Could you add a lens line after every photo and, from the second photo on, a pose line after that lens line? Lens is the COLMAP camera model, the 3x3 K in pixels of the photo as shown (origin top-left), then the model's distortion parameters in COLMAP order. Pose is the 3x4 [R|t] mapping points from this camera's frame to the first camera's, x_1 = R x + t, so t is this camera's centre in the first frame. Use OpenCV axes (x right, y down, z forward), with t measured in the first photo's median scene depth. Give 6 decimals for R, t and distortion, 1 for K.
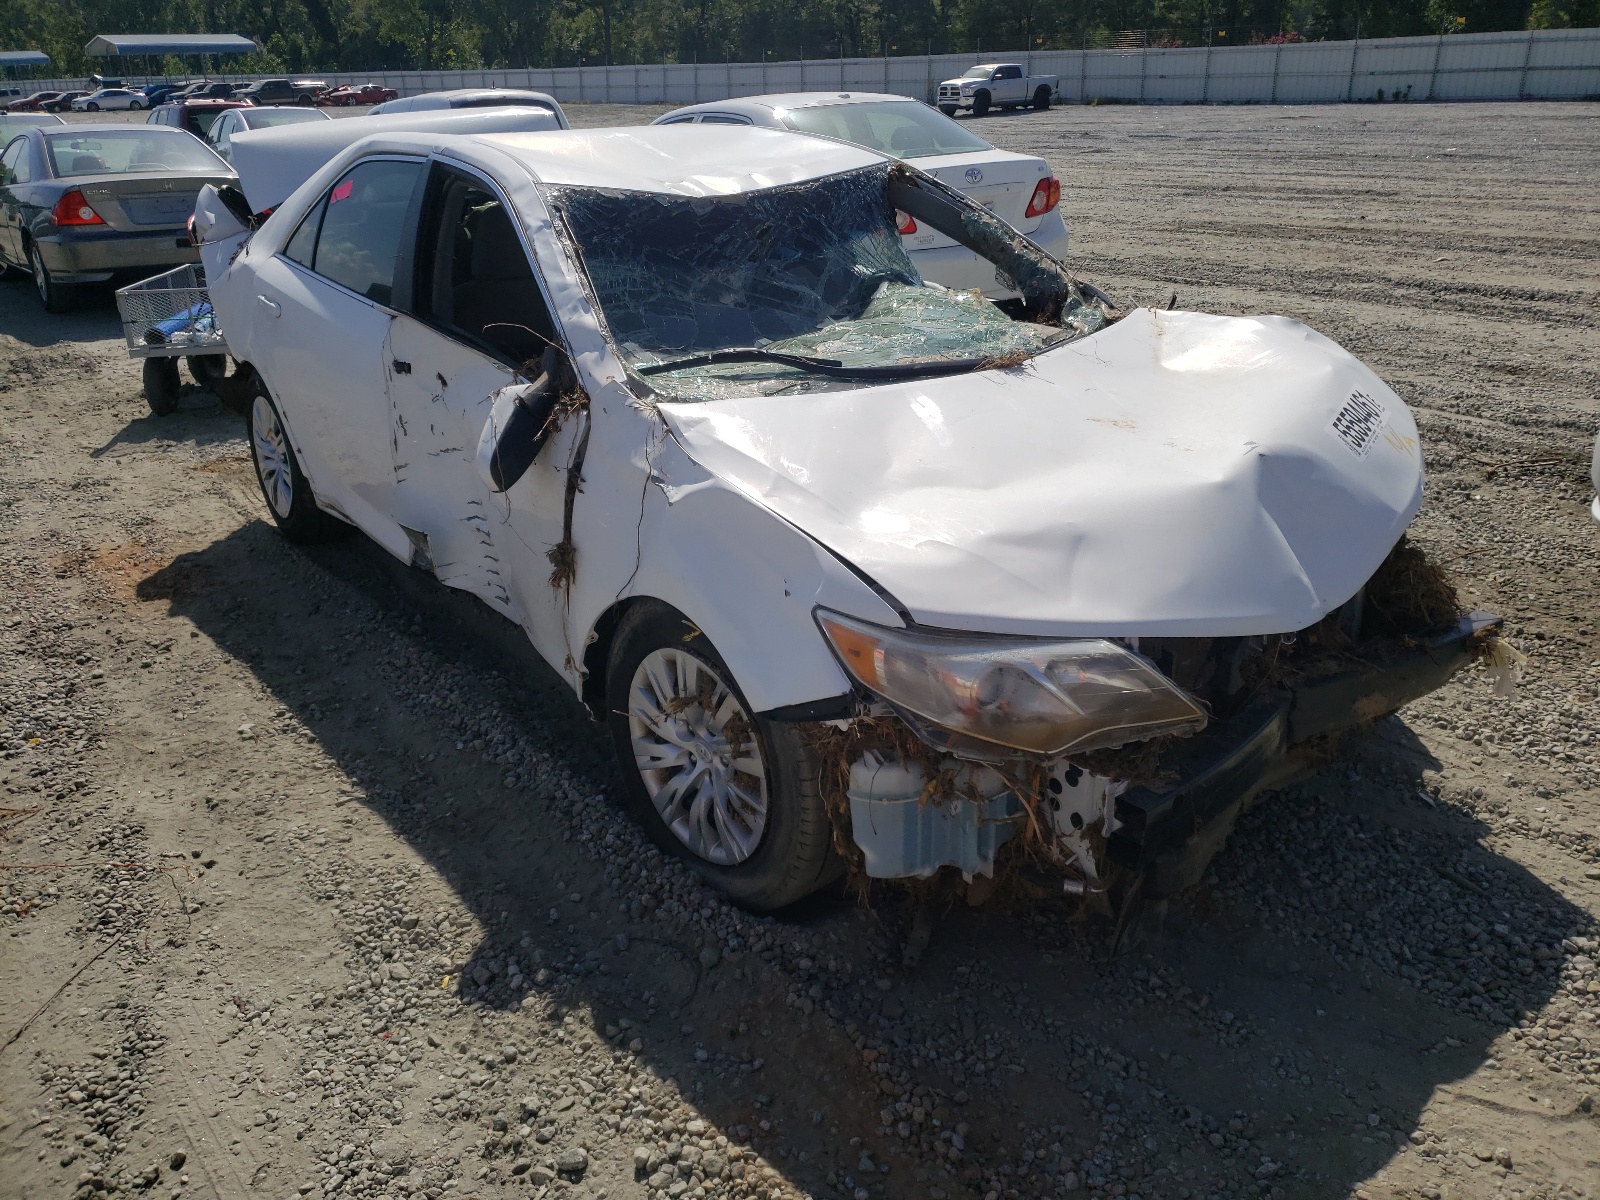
lens RADIAL K [[1217.2, 0, 800.0], [0, 1217.2, 600.0], [0, 0, 1]] dist [0.061407, -0.000809]
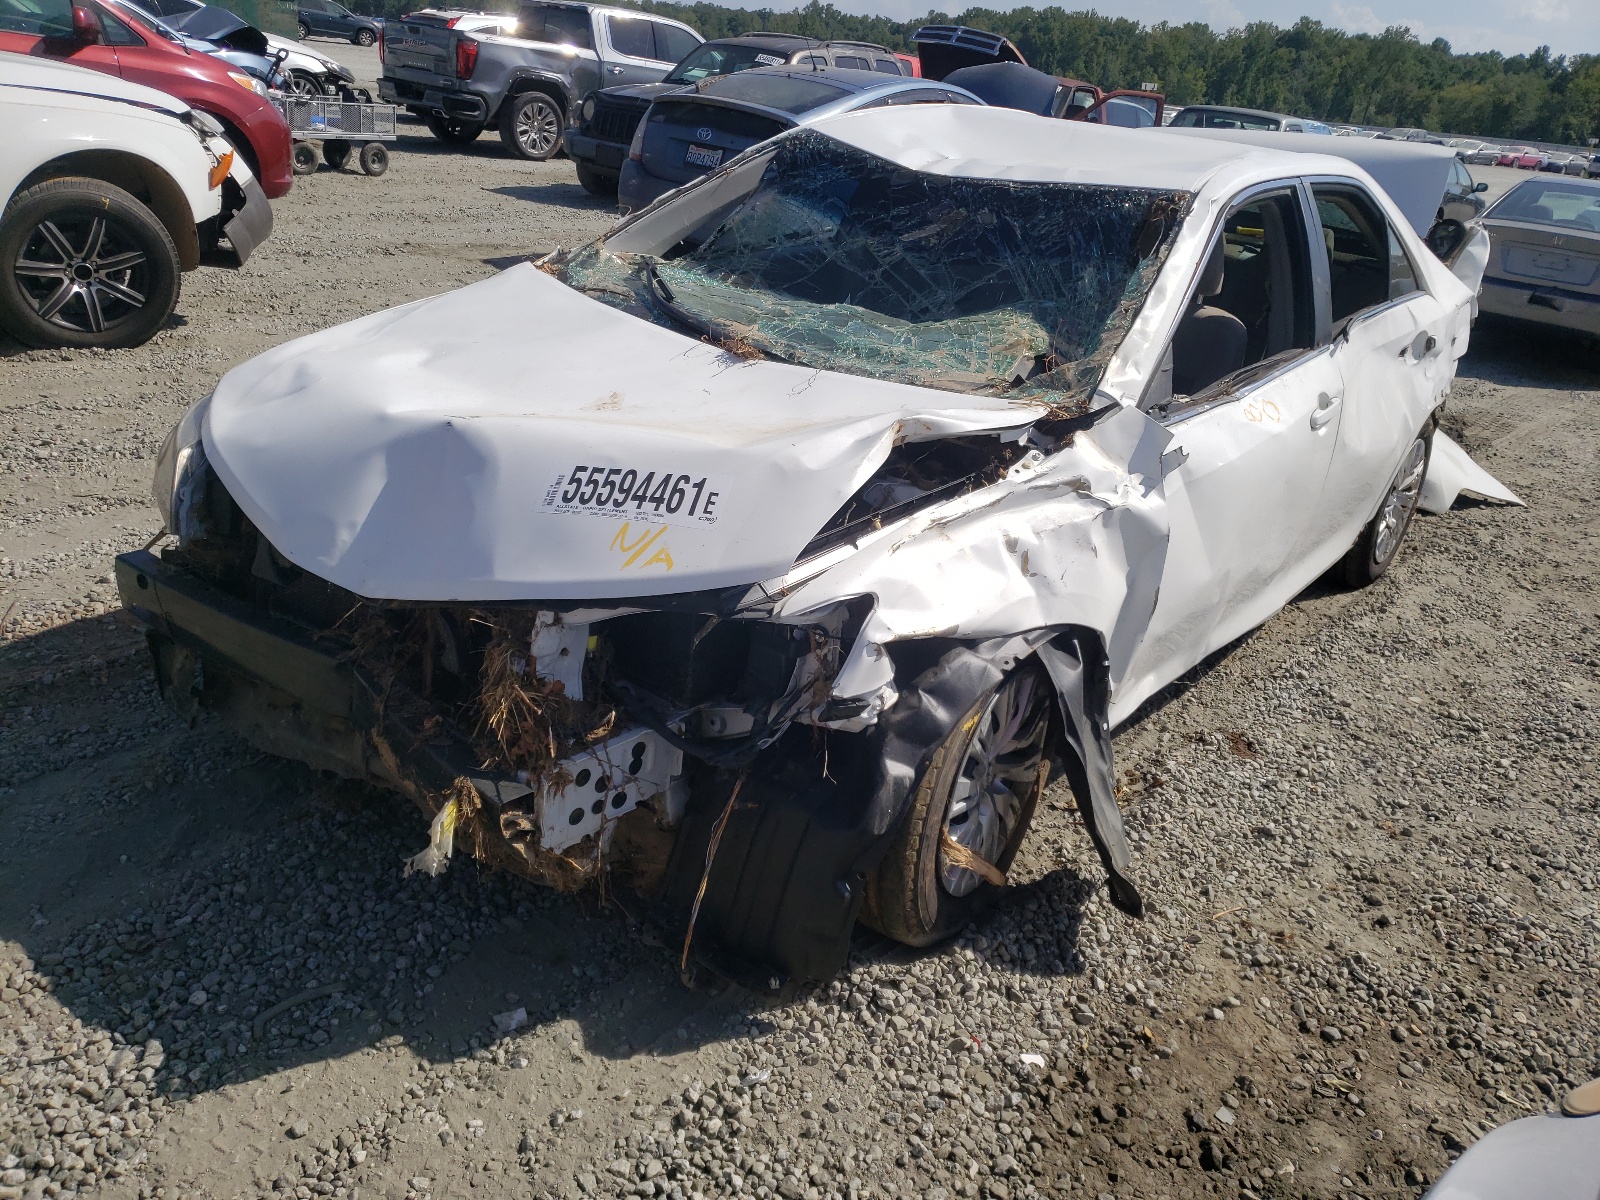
lens RADIAL K [[1217.2, 0, 800.0], [0, 1217.2, 600.0], [0, 0, 1]] dist [0.061407, -0.000809]
pose [[0.227121, 0.427371, -0.875083, 1.148053], [-0.477597, 0.831970, 0.282359, -0.348343], [0.848715, 0.353808, 0.393069, 0.825610]]
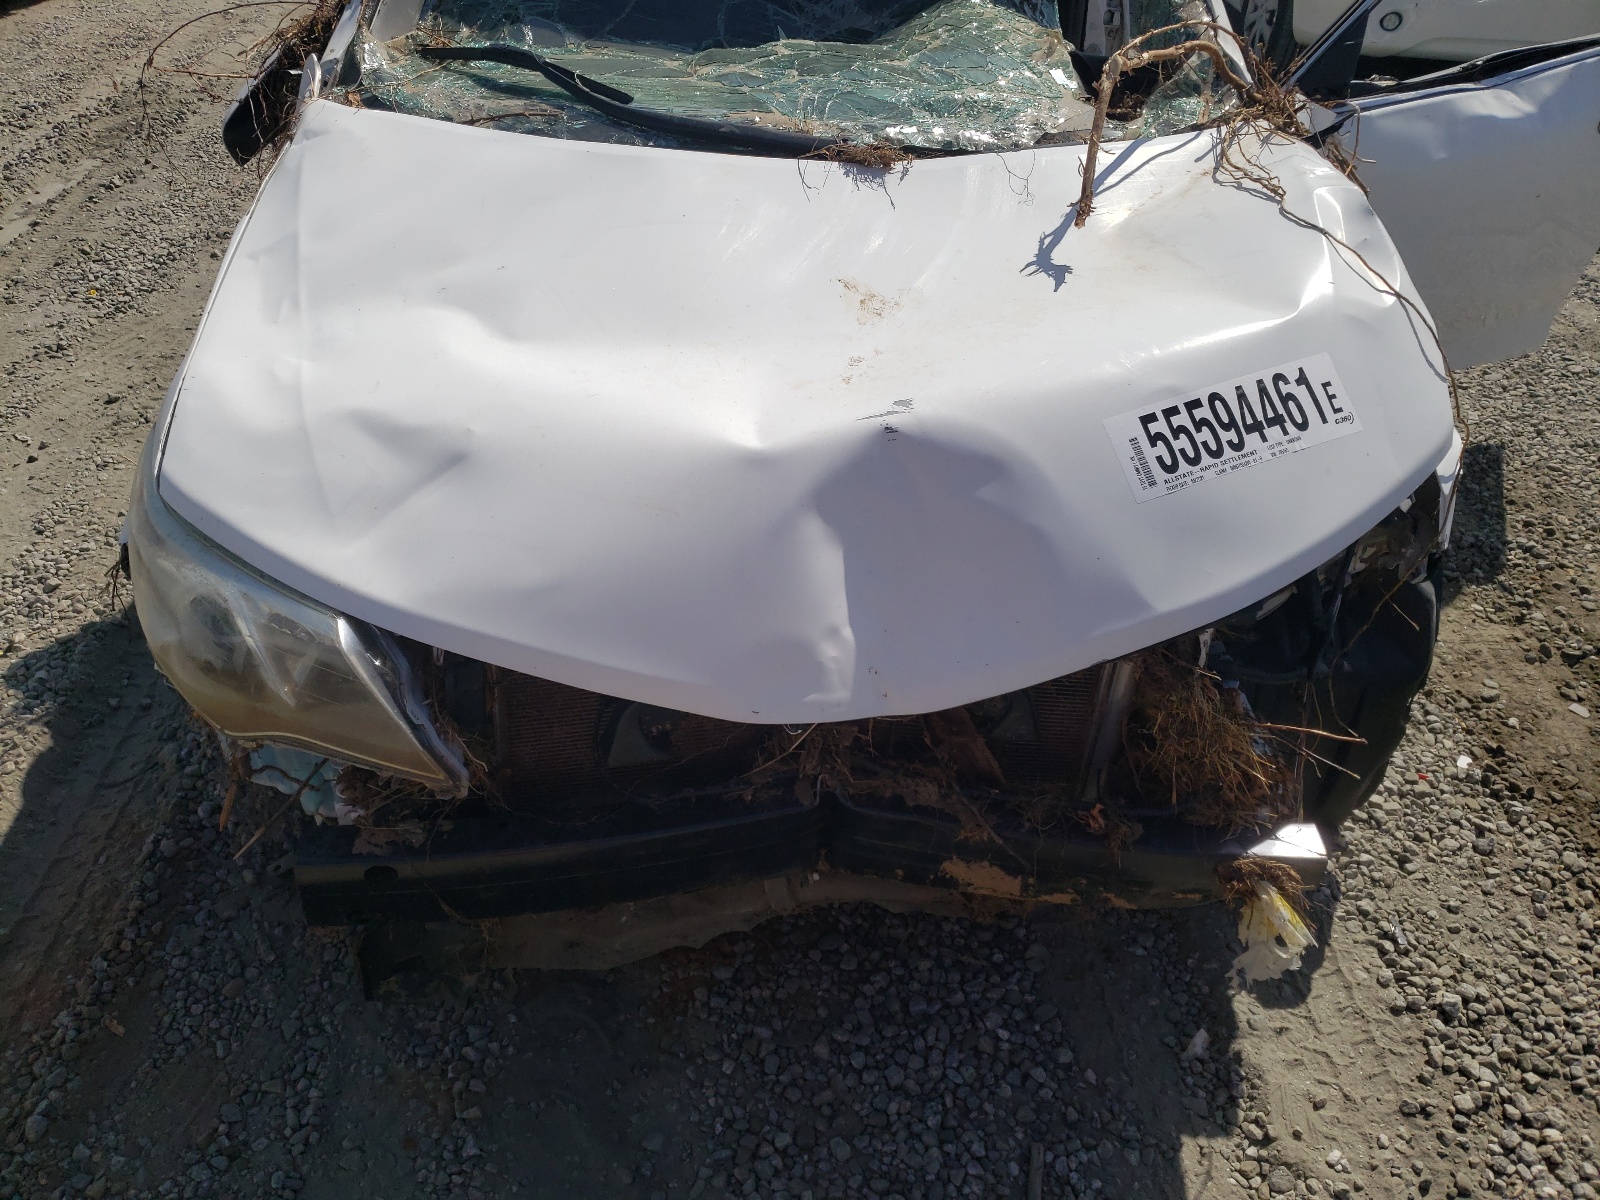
lens RADIAL K [[1217.2, 0, 800.0], [0, 1217.2, 600.0], [0, 0, 1]] dist [0.061407, -0.000809]
pose [[0.817044, 0.396969, -0.418156, 0.557073], [-0.277704, 0.906517, 0.317973, -0.195675], [0.505291, -0.143674, 0.850904, 0.429117]]
